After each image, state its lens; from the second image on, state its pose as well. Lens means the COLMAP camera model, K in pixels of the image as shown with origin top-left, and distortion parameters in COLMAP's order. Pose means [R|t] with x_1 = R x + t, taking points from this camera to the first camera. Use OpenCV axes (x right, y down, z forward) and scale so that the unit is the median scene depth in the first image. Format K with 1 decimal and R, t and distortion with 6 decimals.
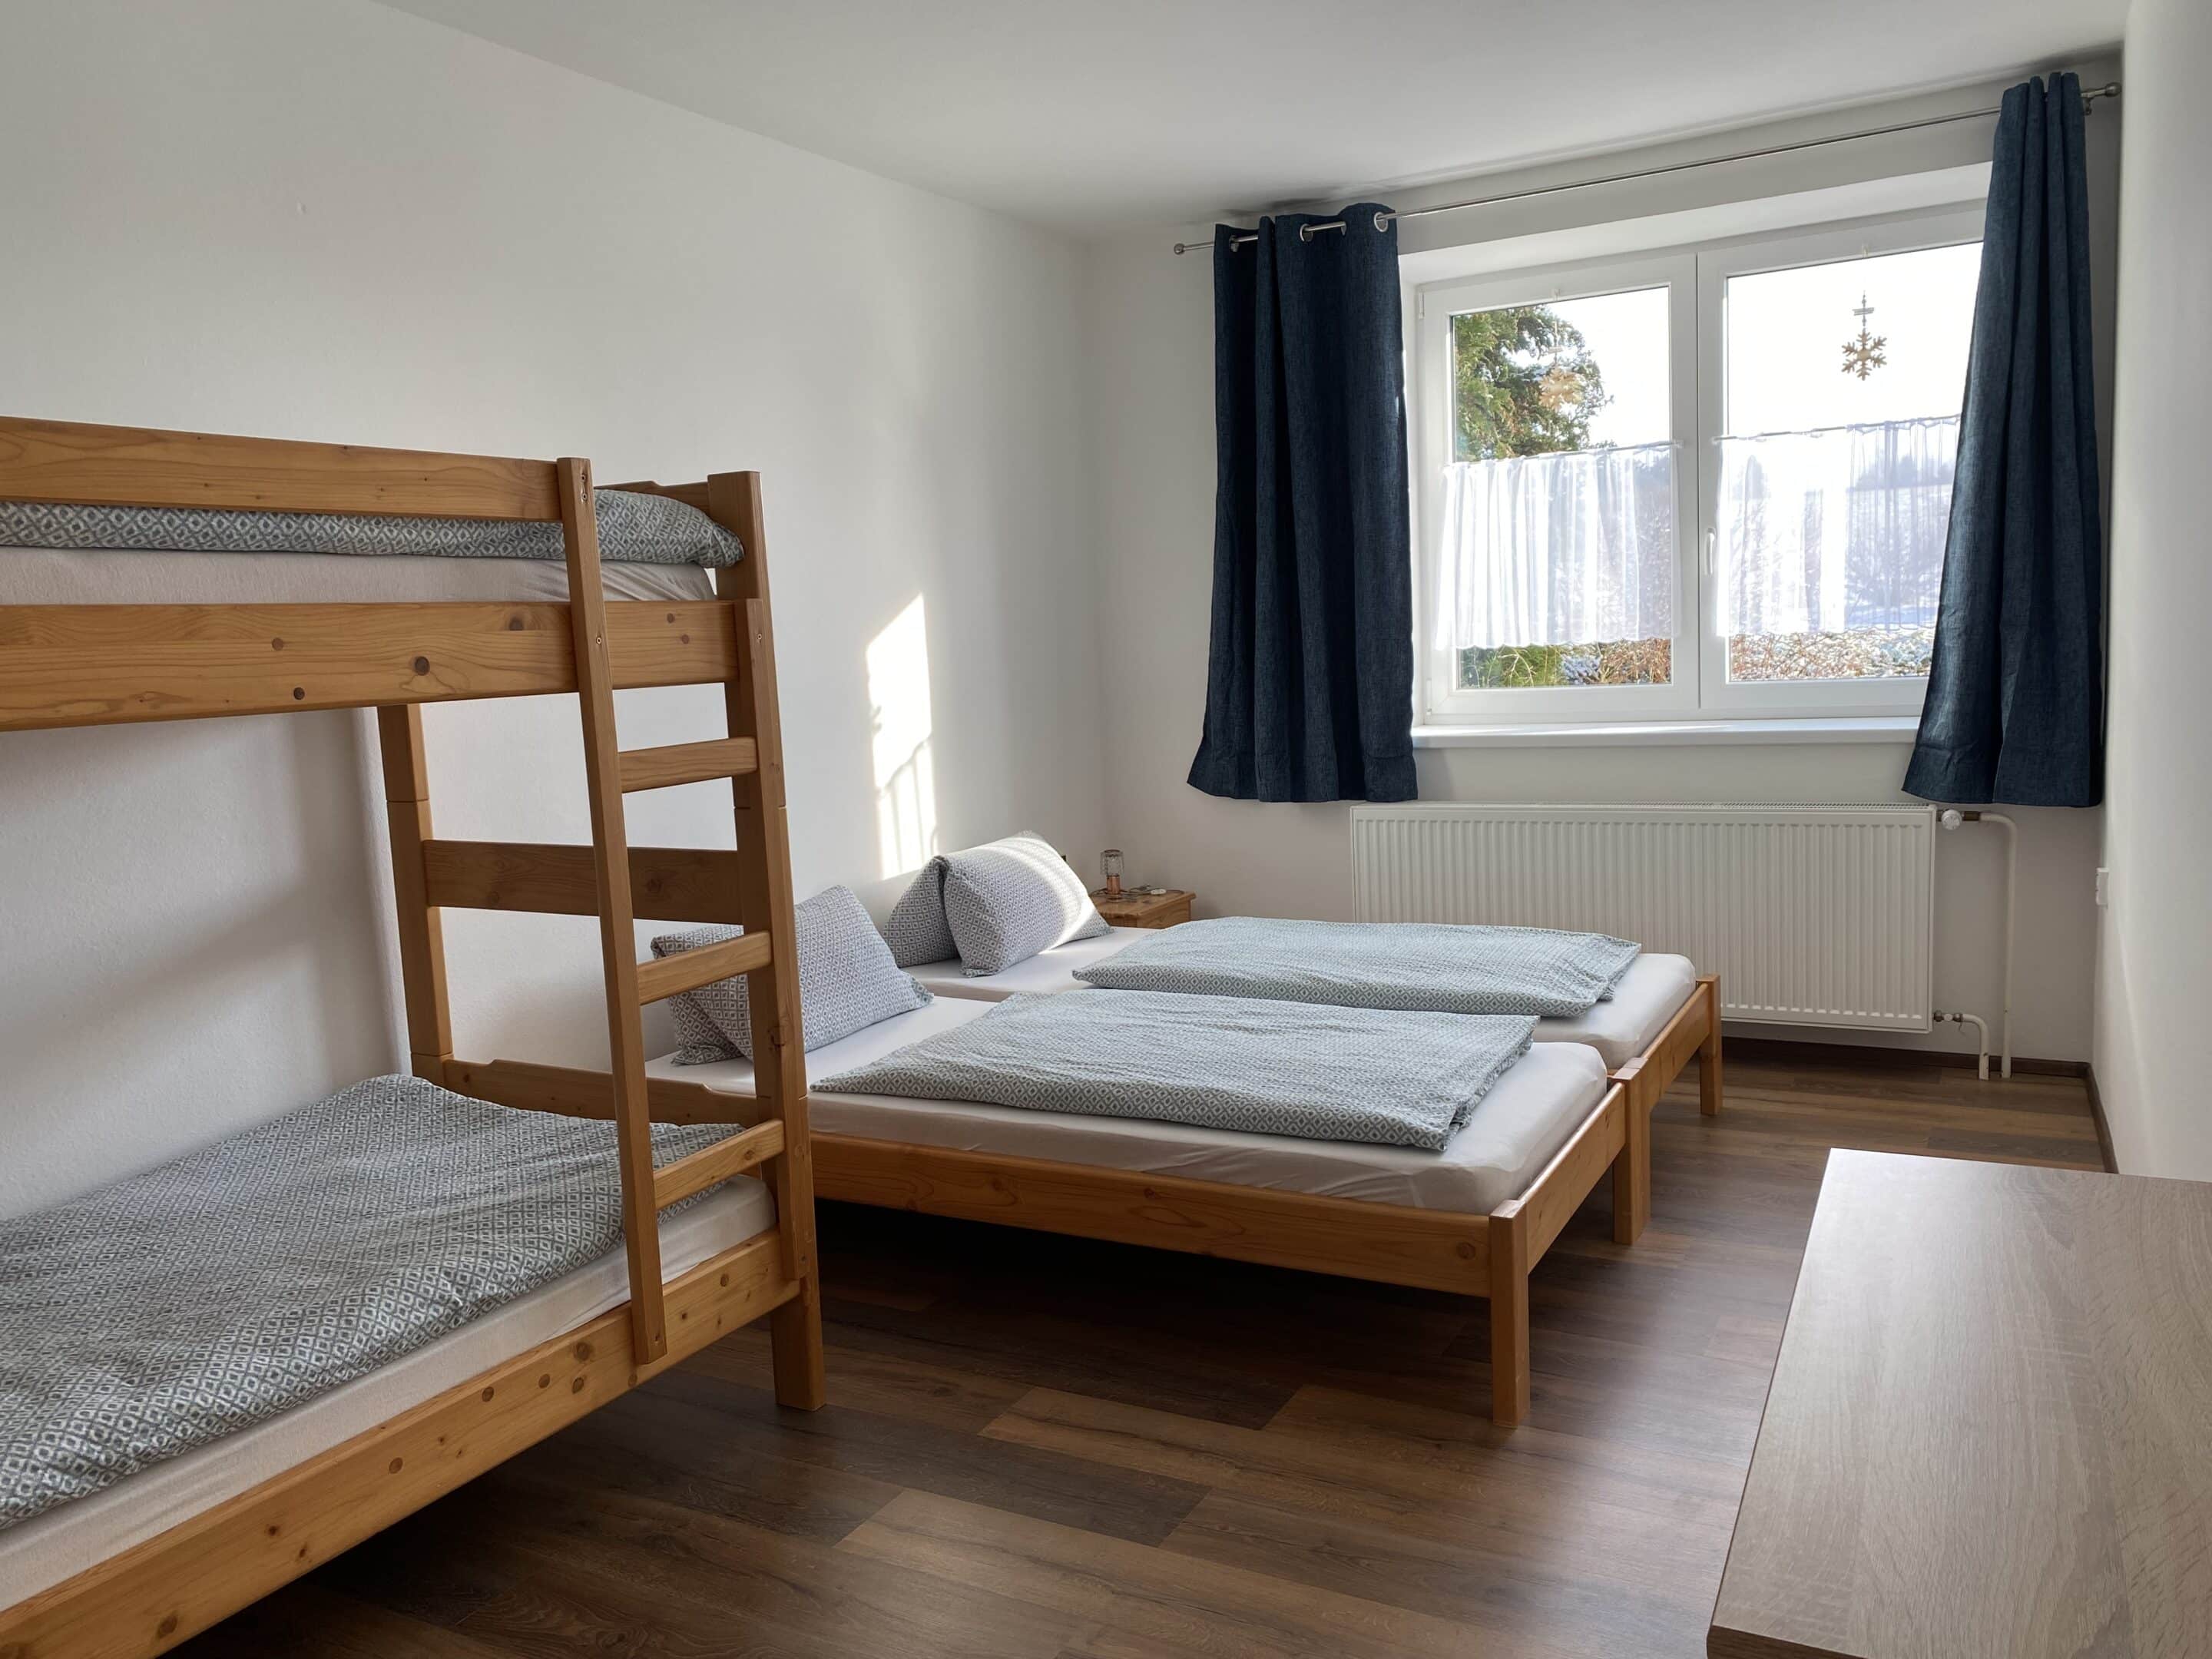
lens RADIAL K [[1672.5, 0, 1106.0], [0, 1672.5, 829.5], [0, 0, 1]] dist [-0.000439, -0.008025]
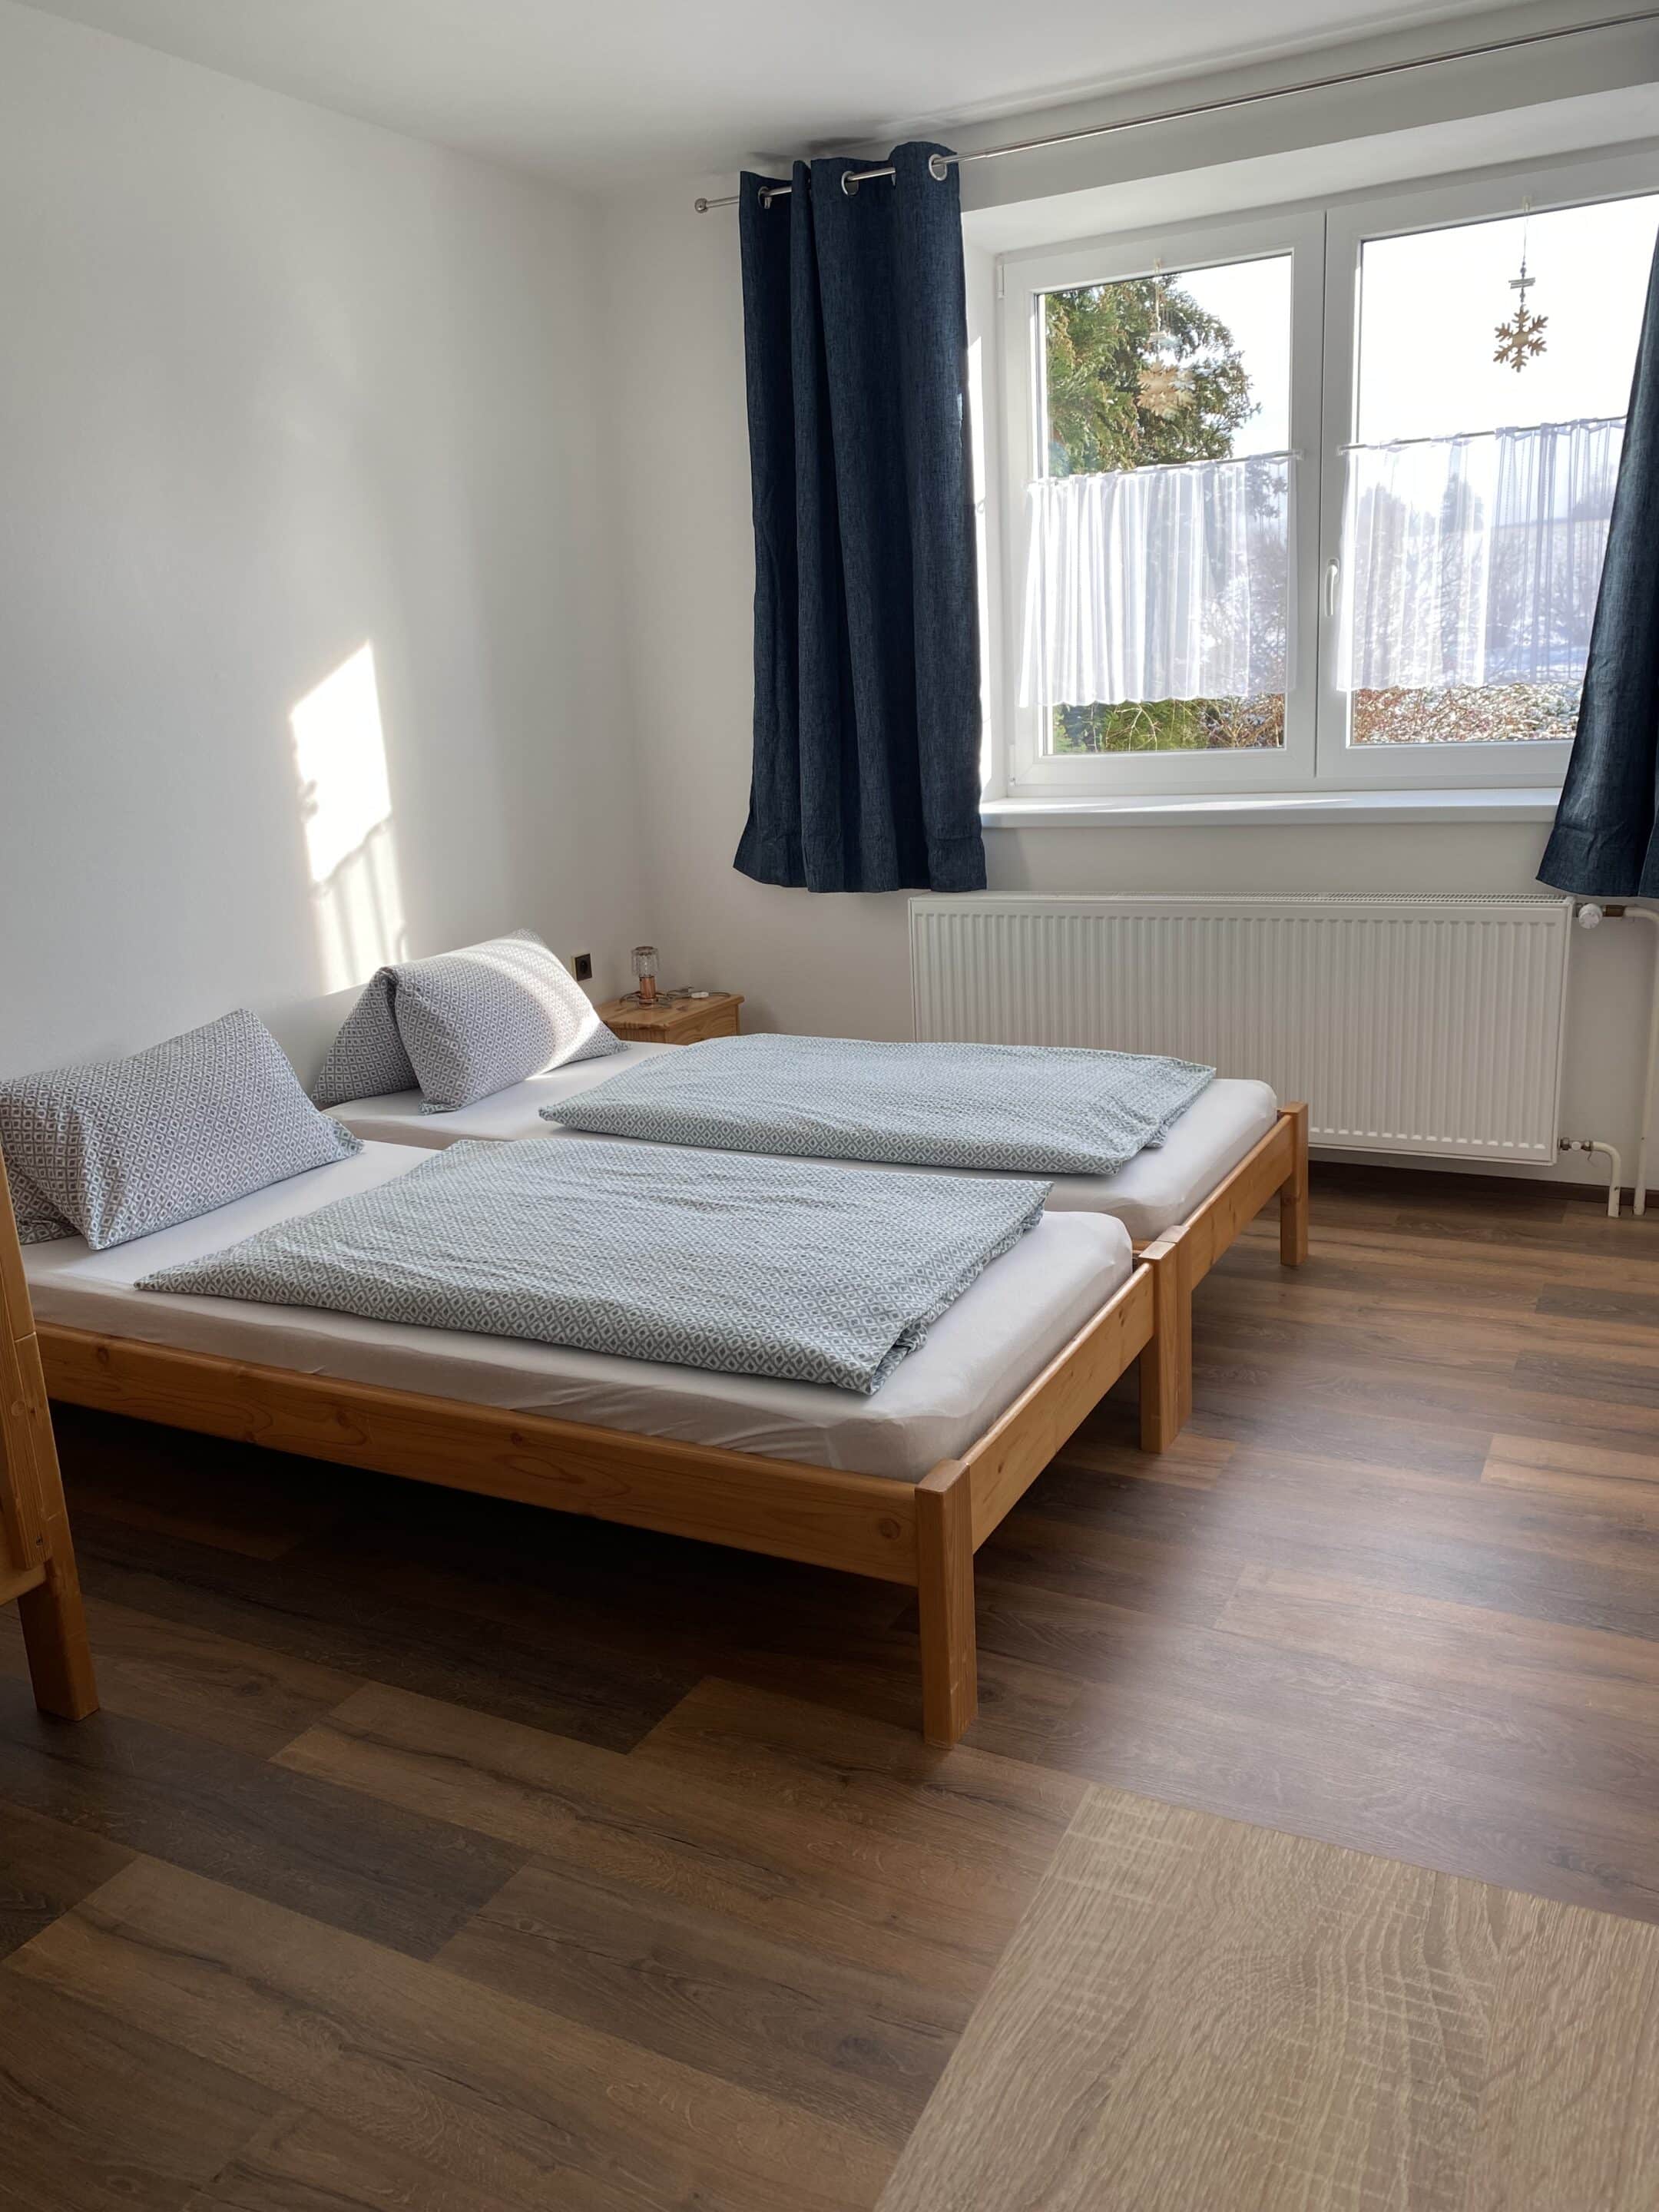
lens RADIAL K [[1691.8, 0, 829.5], [0, 1691.8, 1106.0], [0, 0, 1]] dist [0.026405, -0.042791]
pose [[0.999632, -0.009683, 0.025320, 0.099431], [0.006290, 0.991384, 0.130833, -0.024946], [-0.026369, -0.130626, 0.991081, 0.148787]]
